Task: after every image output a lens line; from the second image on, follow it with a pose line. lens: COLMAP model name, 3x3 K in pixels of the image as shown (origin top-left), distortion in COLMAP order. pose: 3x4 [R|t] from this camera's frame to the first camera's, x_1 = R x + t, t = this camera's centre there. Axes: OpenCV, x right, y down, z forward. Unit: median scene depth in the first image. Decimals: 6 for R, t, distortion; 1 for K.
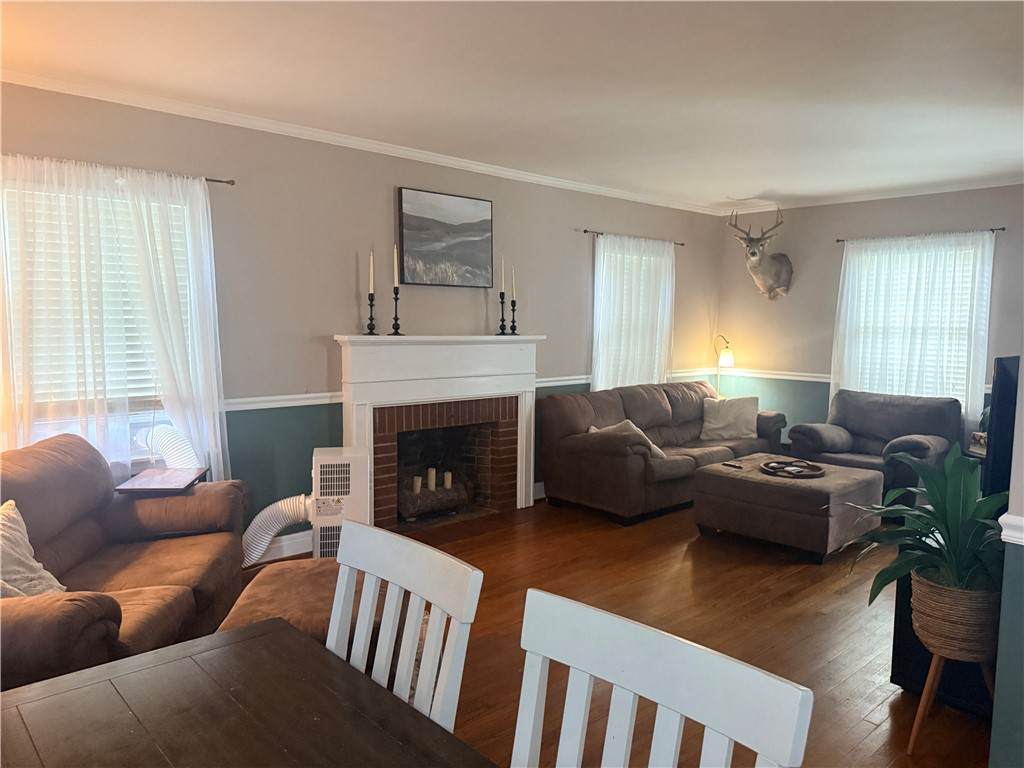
lens RADIAL K [[728.4, 0, 505.8], [0, 728.4, 382.4], [0, 0, 1]] dist [0.013873, -0.013444]
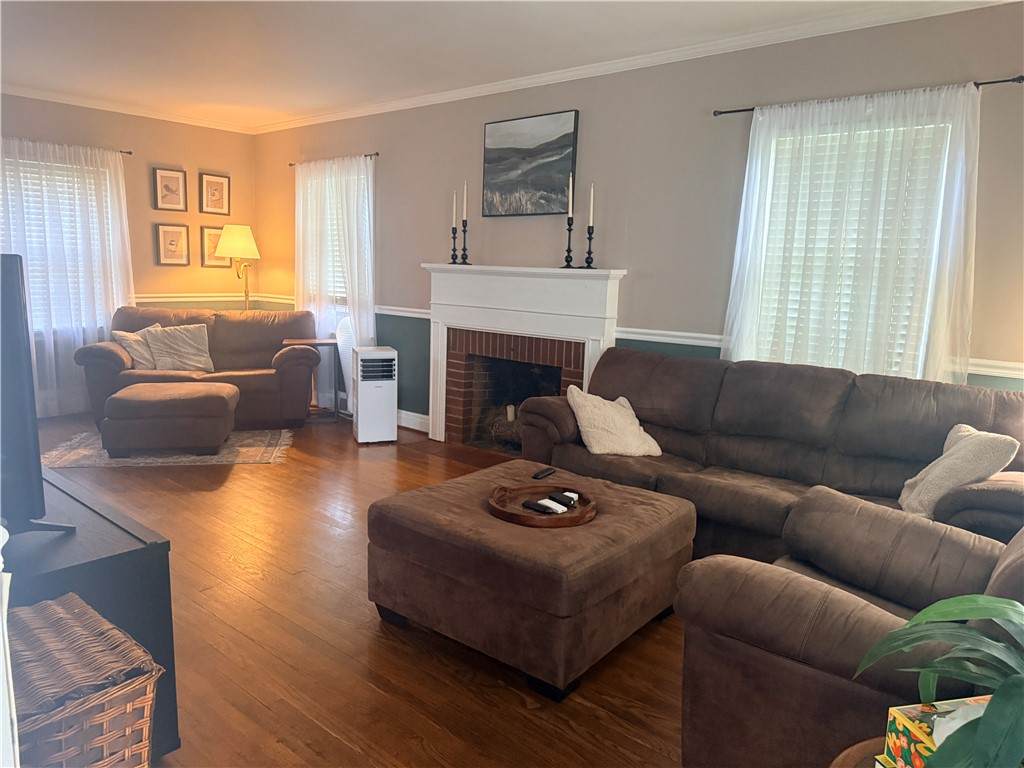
lens RADIAL K [[728.4, 0, 505.1], [0, 728.4, 388.8], [0, 0, 1]] dist [0.013873, -0.013444]
pose [[0.115182, 0.171515, -0.978425, 0.895848], [-0.098355, 0.982110, 0.160583, -0.058748], [0.988463, 0.077736, 0.129991, 0.863963]]
